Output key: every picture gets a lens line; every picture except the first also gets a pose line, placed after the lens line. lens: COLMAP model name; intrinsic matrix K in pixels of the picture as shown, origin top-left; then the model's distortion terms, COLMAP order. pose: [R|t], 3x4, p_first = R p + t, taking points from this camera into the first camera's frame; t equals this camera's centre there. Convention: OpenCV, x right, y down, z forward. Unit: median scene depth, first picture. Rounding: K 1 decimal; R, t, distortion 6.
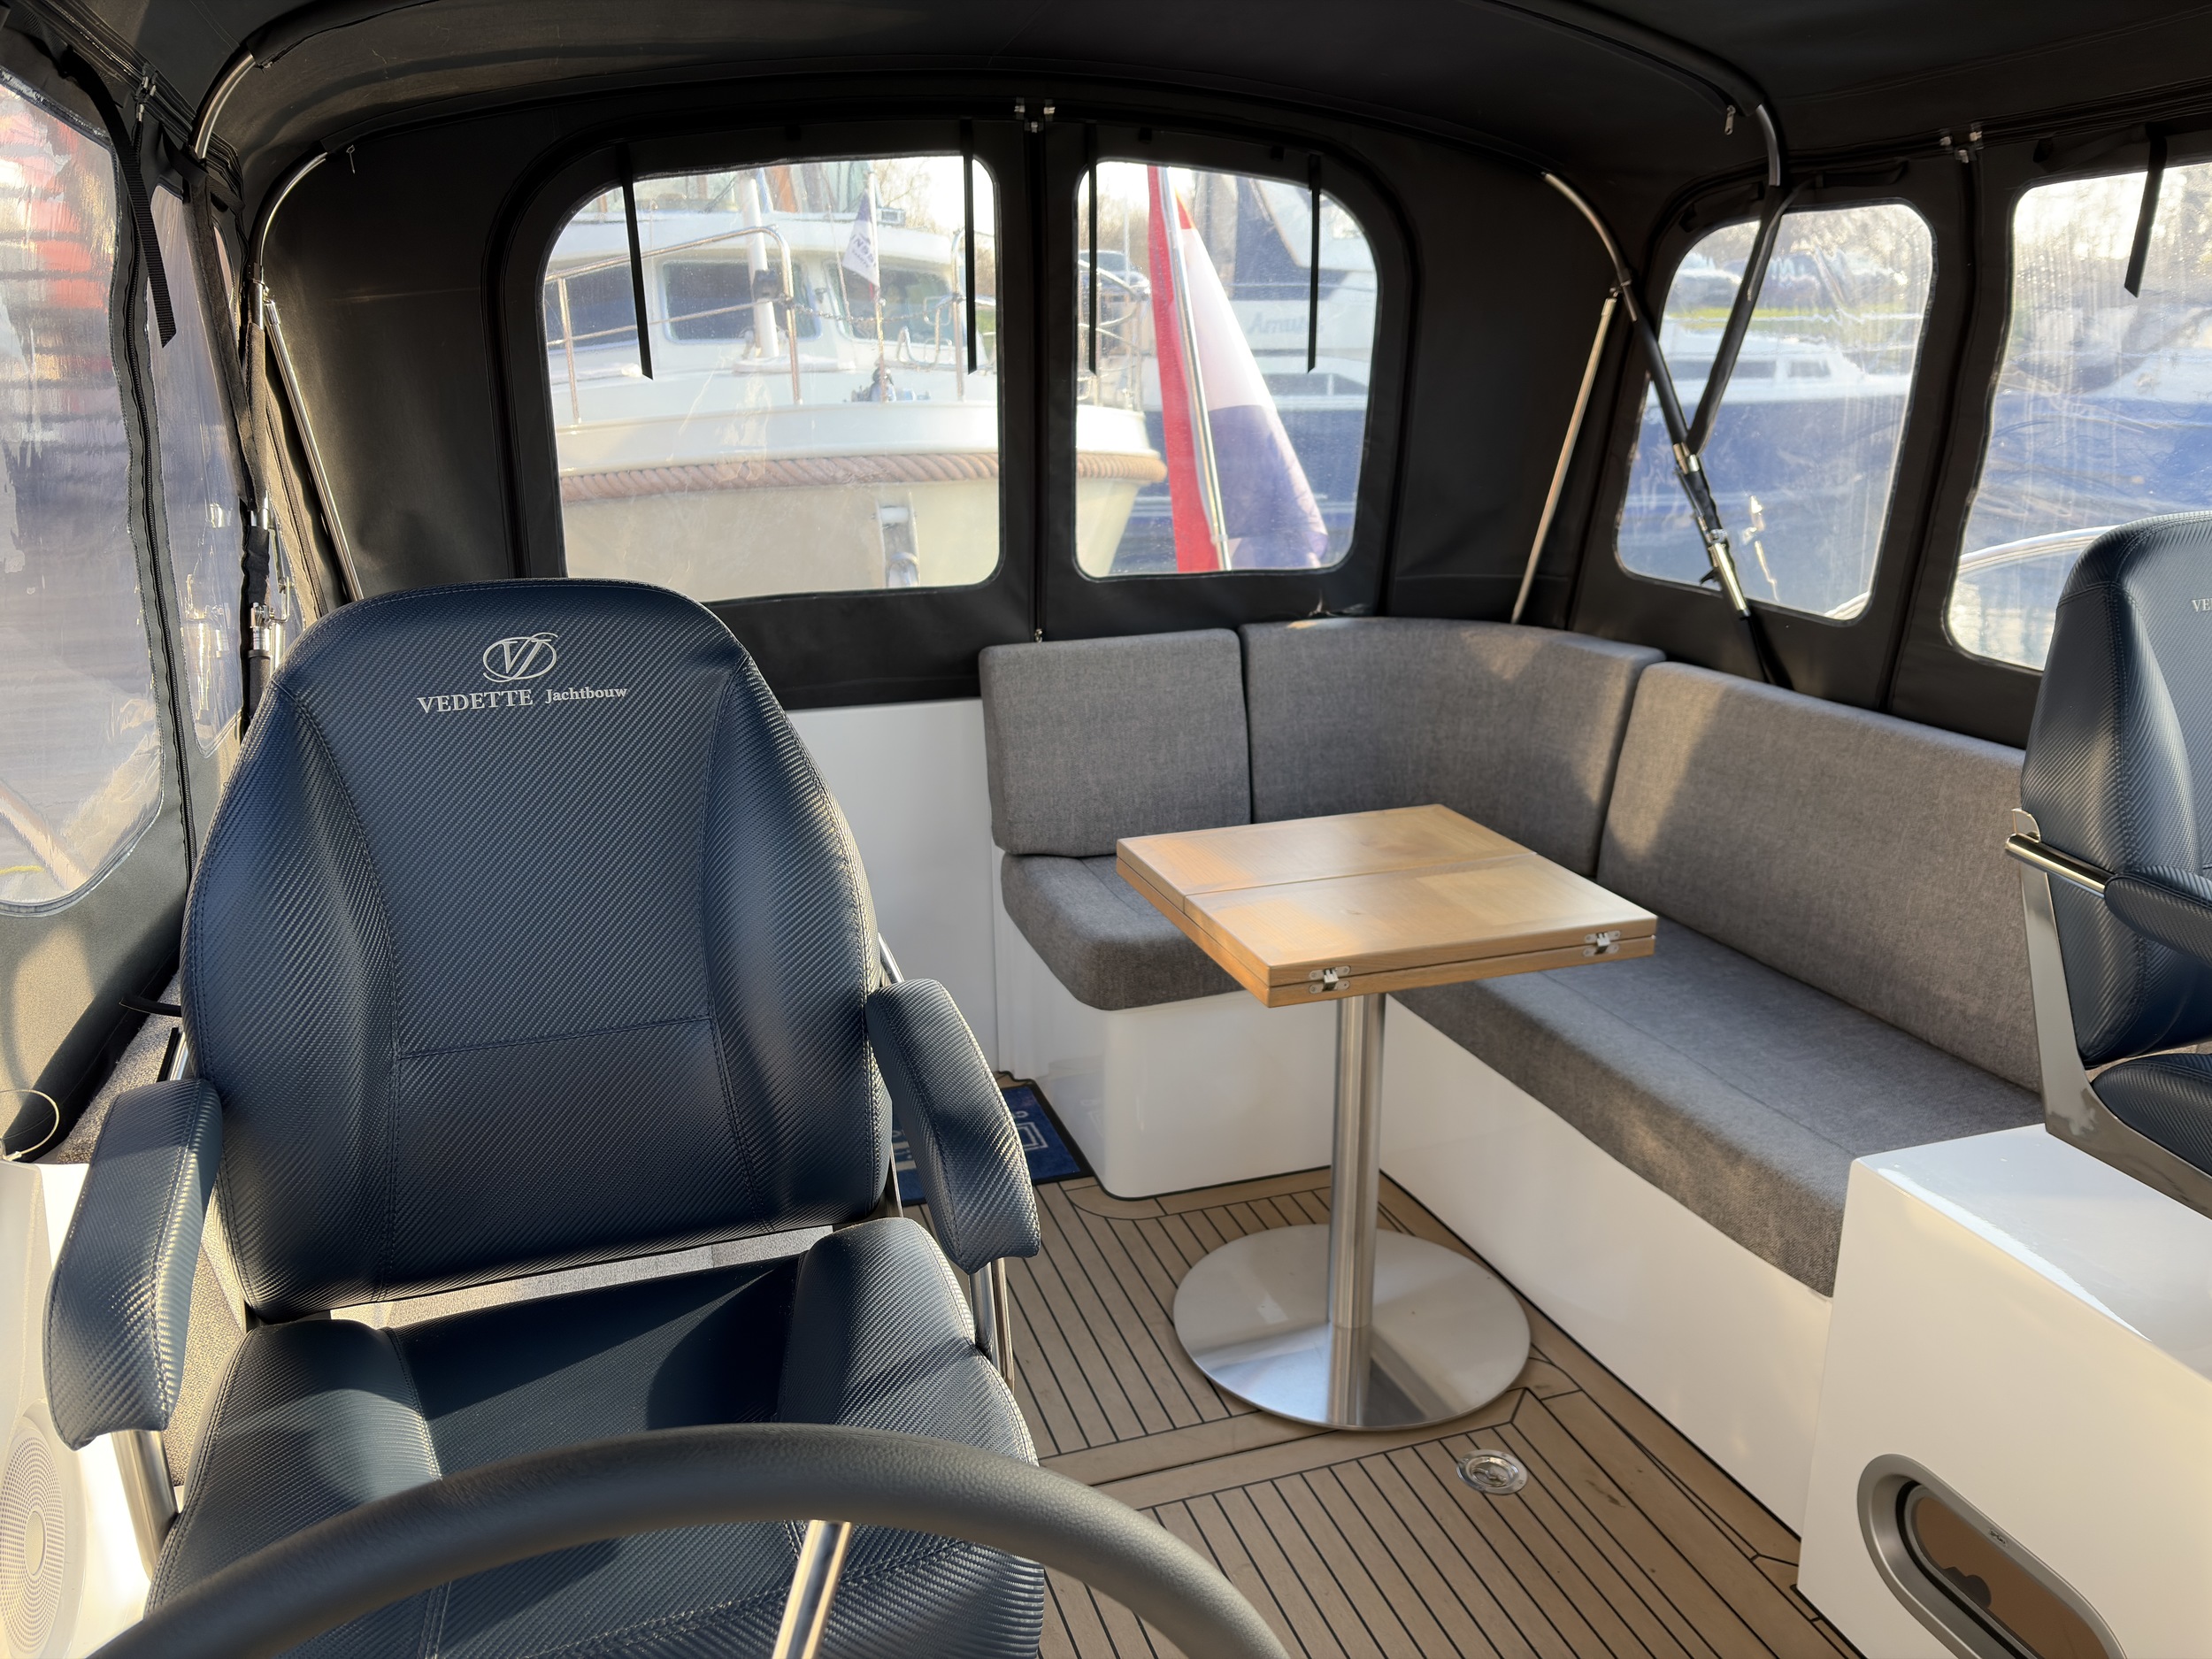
lens RADIAL K [[1669.1, 0, 1099.6], [0, 1669.1, 837.7], [0, 0, 1]] dist [0.055231, -0.066384]
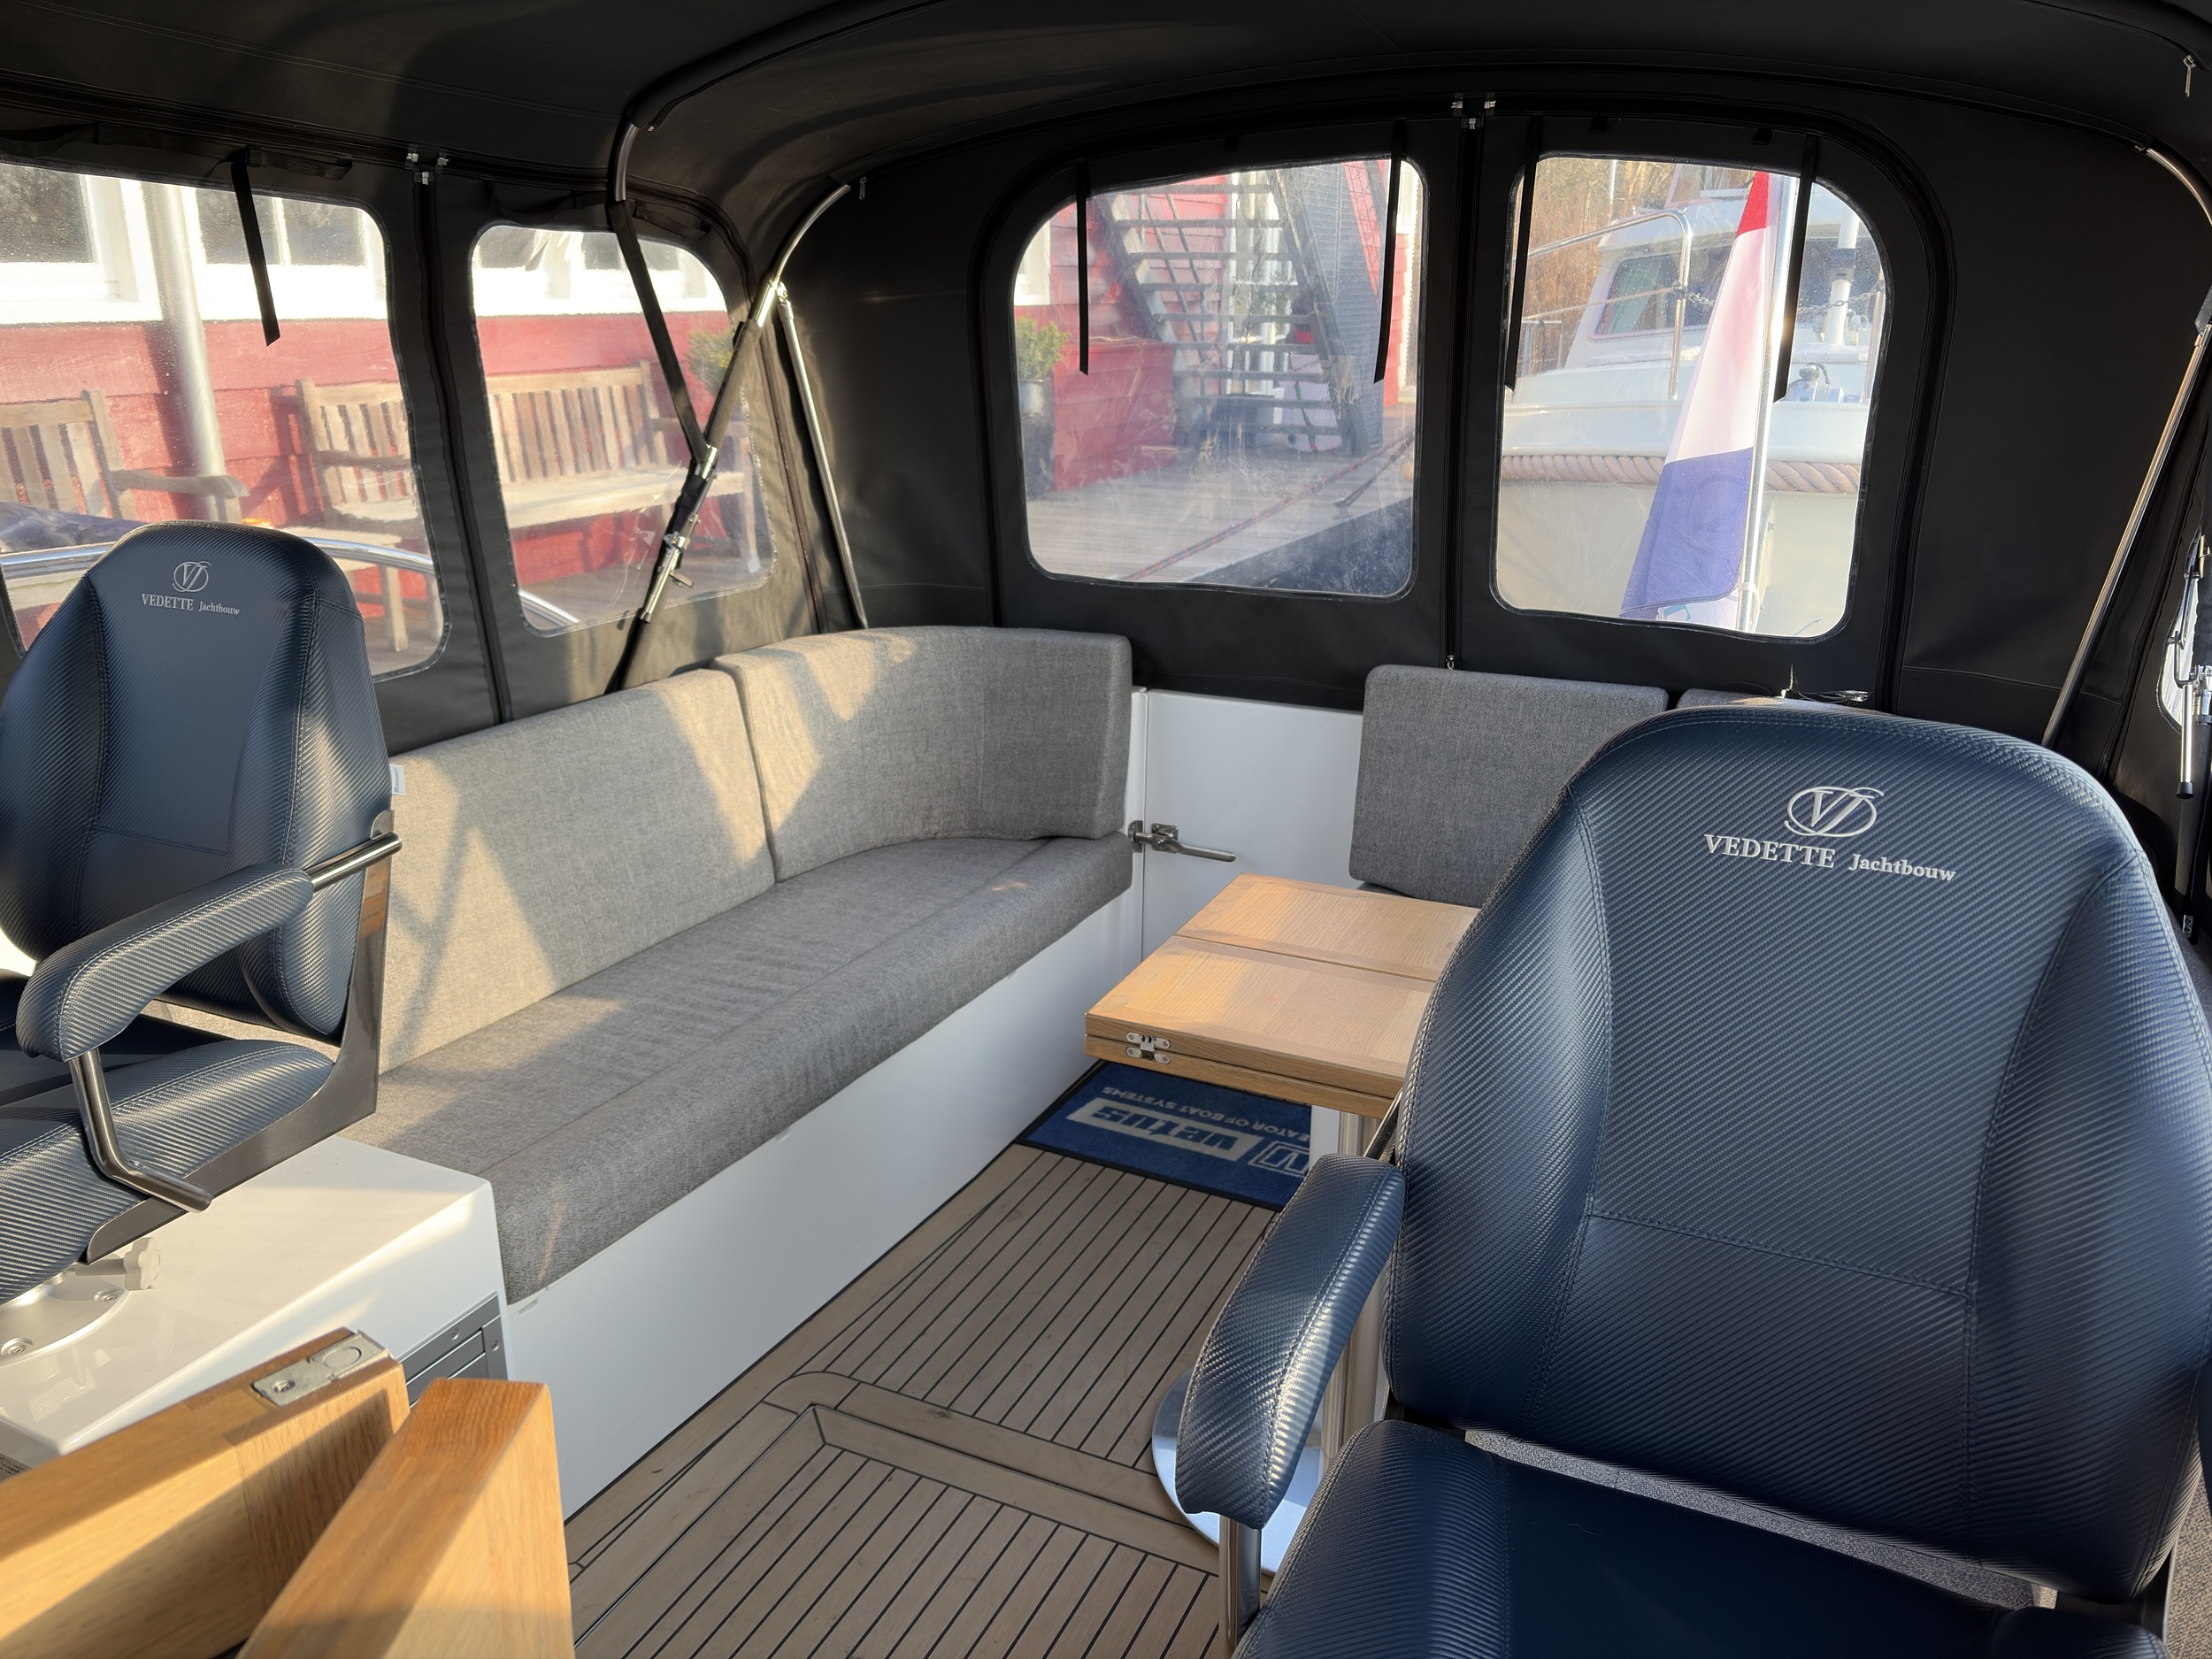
lens RADIAL K [[1669.1, 0, 1090.0], [0, 1669.1, 823.4], [0, 0, 1]] dist [0.055231, -0.066384]
pose [[0.720139, 0.225513, -0.656158, 0.471943], [-0.219505, 0.971181, 0.092873, -0.078408], [0.658192, 0.077149, 0.748887, 0.174515]]
